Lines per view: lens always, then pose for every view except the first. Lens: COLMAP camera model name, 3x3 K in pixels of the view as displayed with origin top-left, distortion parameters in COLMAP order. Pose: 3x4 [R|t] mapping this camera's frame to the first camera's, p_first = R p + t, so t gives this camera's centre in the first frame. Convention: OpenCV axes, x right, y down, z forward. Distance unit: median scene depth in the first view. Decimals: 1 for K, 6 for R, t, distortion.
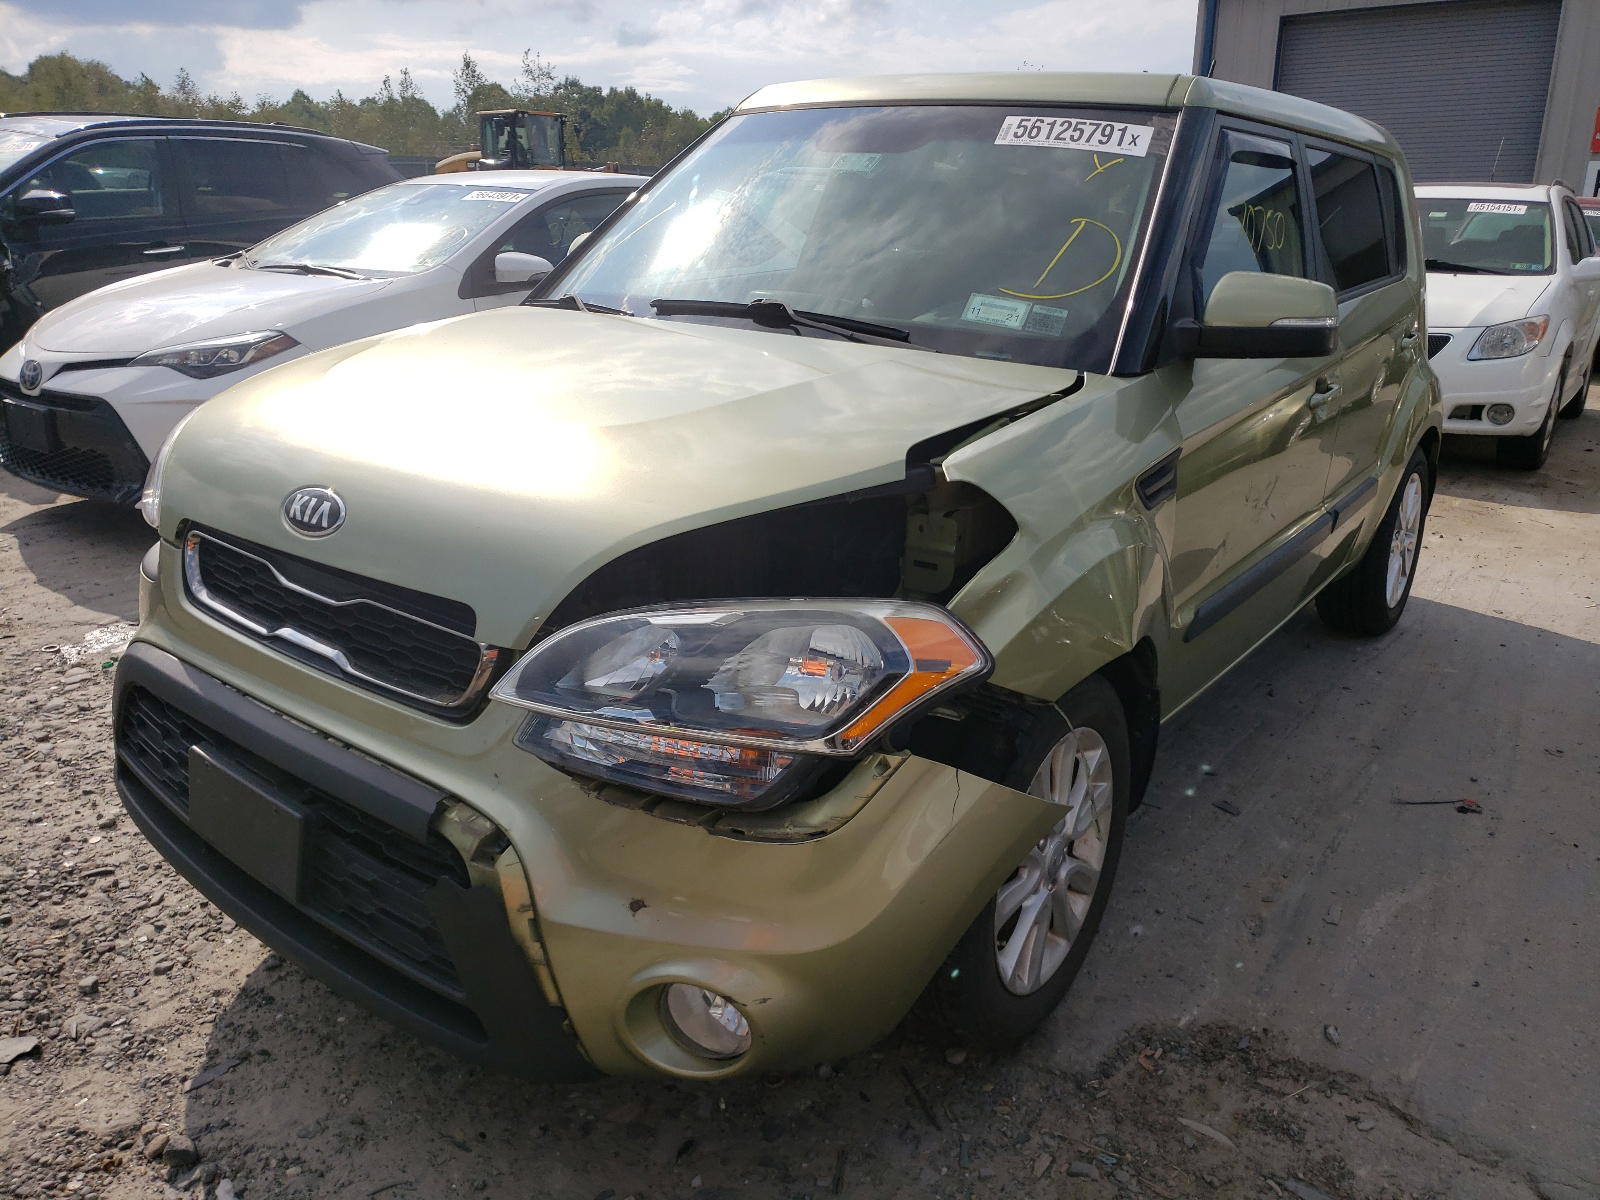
lens RADIAL K [[1362.9, 0, 854.4], [0, 1362.9, 585.8], [0, 0, 1]] dist [0.047483, -0.056199]
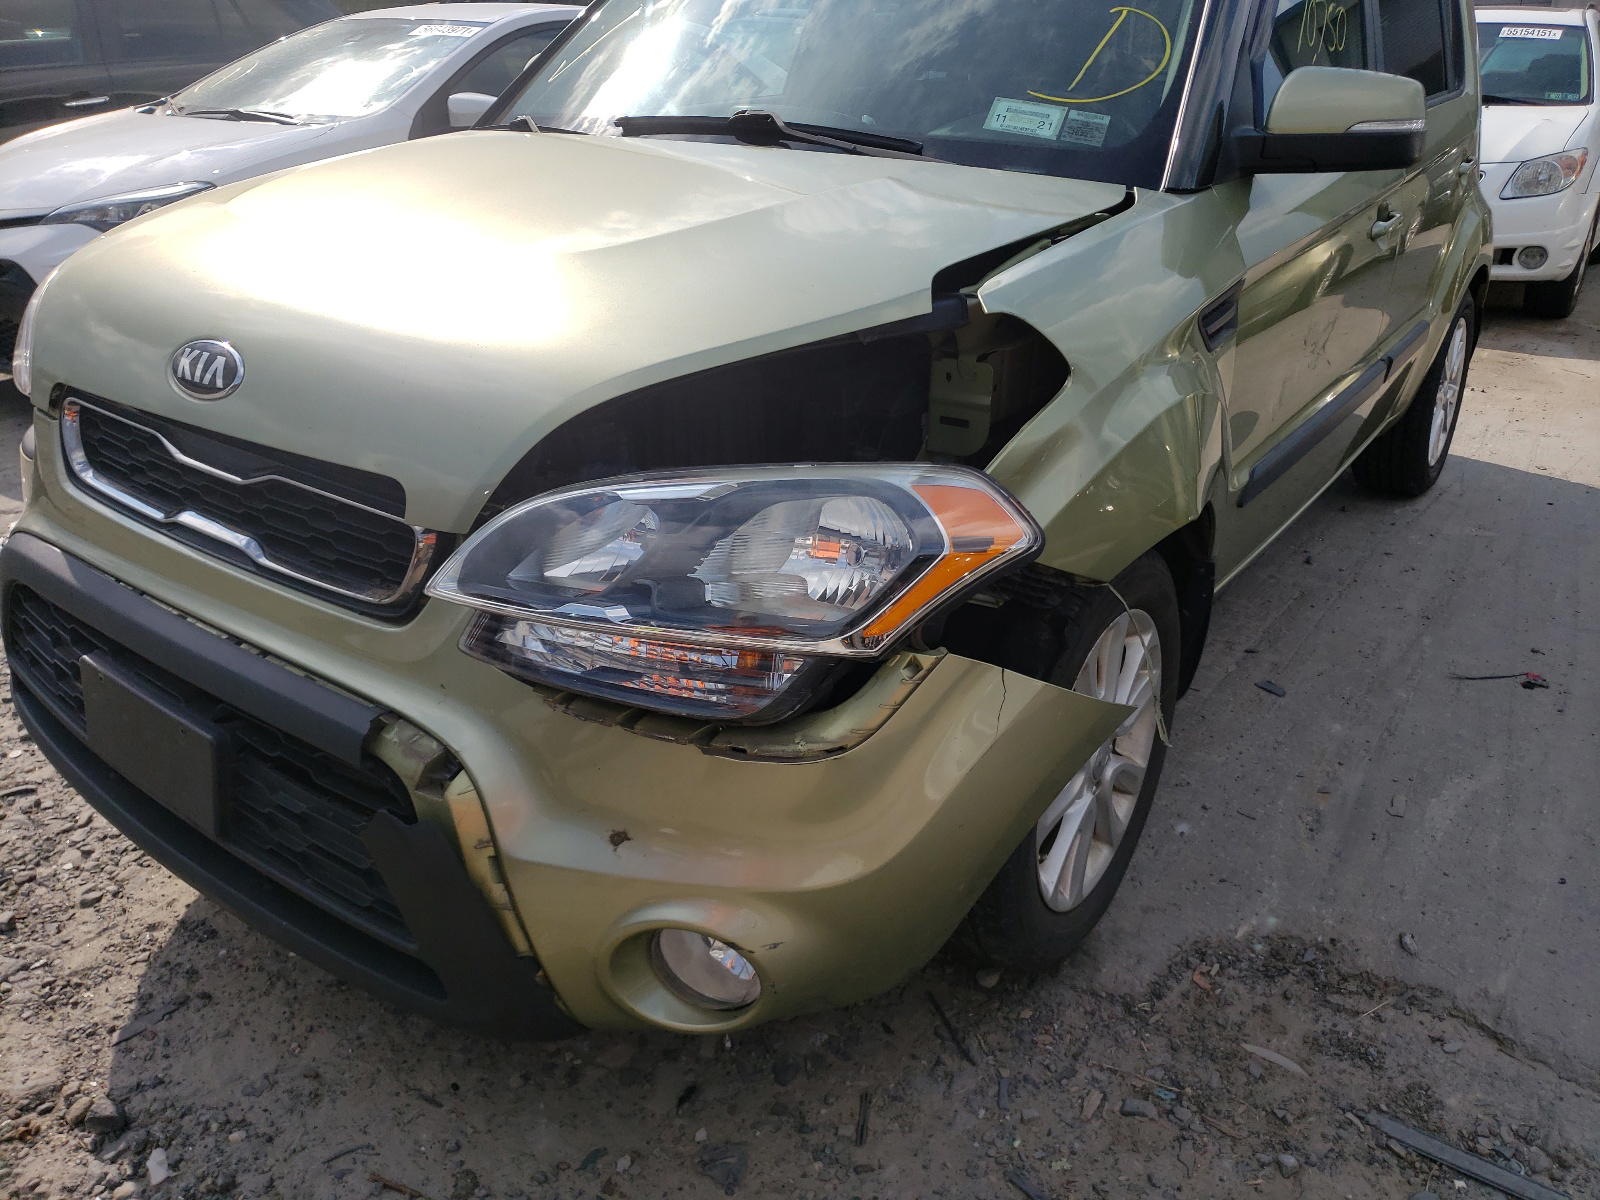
lens RADIAL K [[1362.9, 0, 854.4], [0, 1362.9, 585.8], [0, 0, 1]] dist [0.047483, -0.056199]
pose [[0.999751, -0.021301, 0.006696, -0.014588], [0.020589, 0.995477, 0.092746, 0.005625], [-0.008642, -0.092585, 0.995667, 0.151130]]
